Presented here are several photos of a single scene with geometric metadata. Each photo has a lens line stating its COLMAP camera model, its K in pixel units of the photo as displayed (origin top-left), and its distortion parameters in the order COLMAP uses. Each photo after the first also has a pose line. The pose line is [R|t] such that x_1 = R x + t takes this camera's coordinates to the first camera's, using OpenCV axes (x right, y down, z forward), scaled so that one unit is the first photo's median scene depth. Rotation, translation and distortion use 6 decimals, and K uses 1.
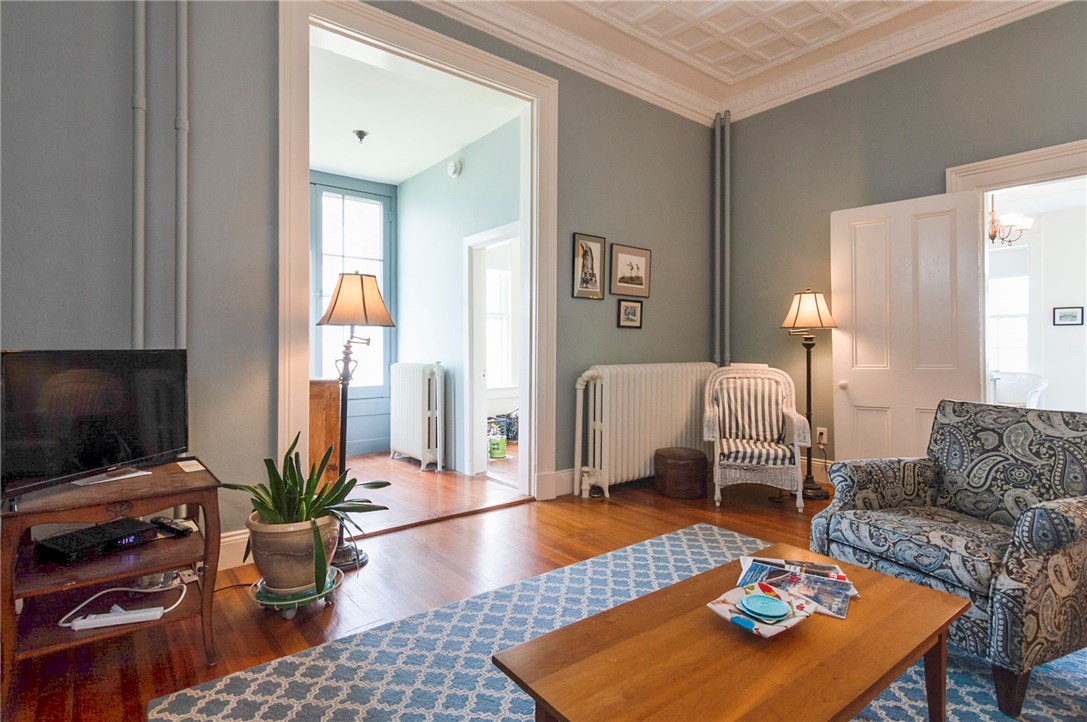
lens RADIAL K [[541.4, 0, 540.3], [0, 541.4, 346.9], [0, 0, 1]] dist [-0.000737, -0.000109]
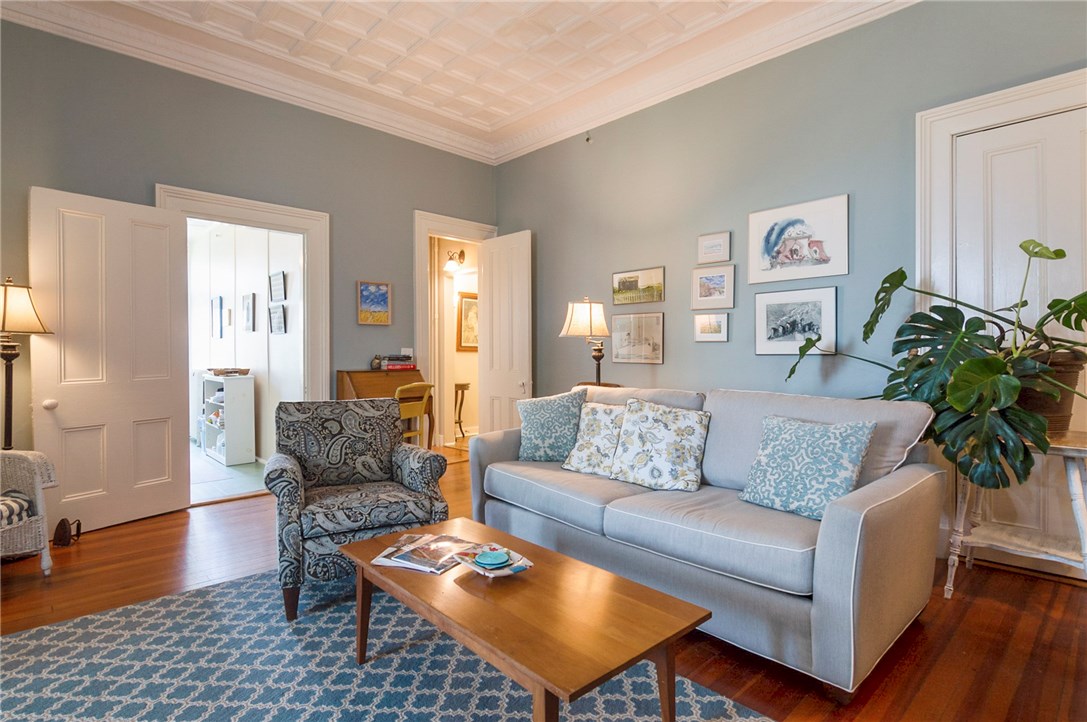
lens RADIAL K [[529.5, 0, 543.5], [0, 529.5, 361.0], [0, 0, 1]] dist [-0.004374, -0.000246]
pose [[-0.076154, -0.012539, 0.997017, -0.510011], [0.002815, 0.999914, 0.012790, -0.006226], [-0.997092, 0.003780, -0.076112, 0.583084]]
